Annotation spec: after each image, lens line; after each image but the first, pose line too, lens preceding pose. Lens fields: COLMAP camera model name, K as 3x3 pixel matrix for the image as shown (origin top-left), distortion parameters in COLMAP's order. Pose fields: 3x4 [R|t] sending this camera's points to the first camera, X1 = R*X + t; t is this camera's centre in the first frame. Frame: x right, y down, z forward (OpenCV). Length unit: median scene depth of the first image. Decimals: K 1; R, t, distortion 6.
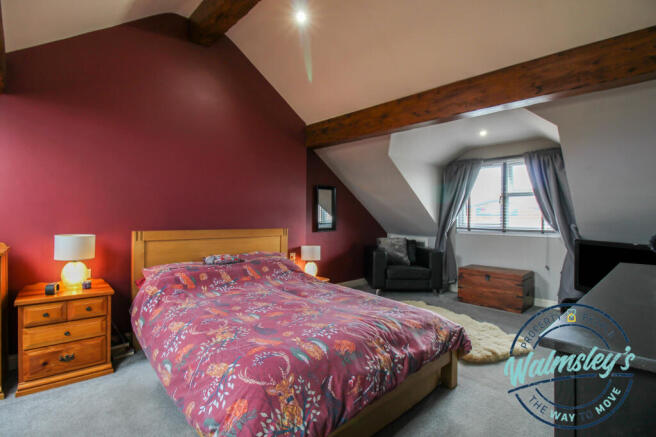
lens RADIAL K [[315.2, 0, 328.0], [0, 315.2, 218.5], [0, 0, 1]] dist [0.002395, 0.000068]
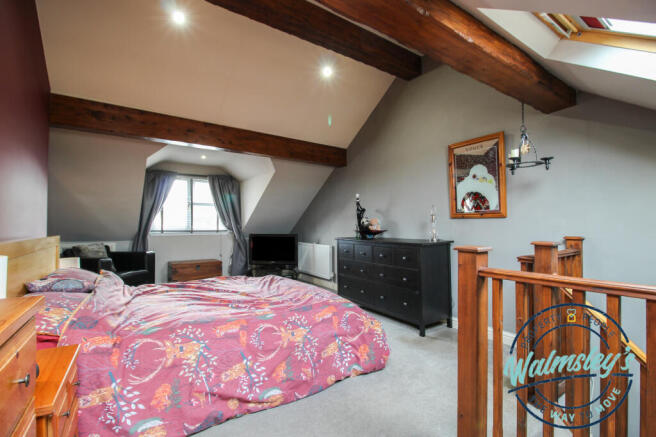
lens RADIAL K [[315.2, 0, 328.0], [0, 315.2, 218.5], [0, 0, 1]] dist [0.002395, 0.000068]
pose [[0.145134, 0.005370, 0.989397, -0.649952], [0.001378, 0.999983, -0.005630, -0.006850], [-0.989411, 0.002181, 0.145125, 0.267868]]
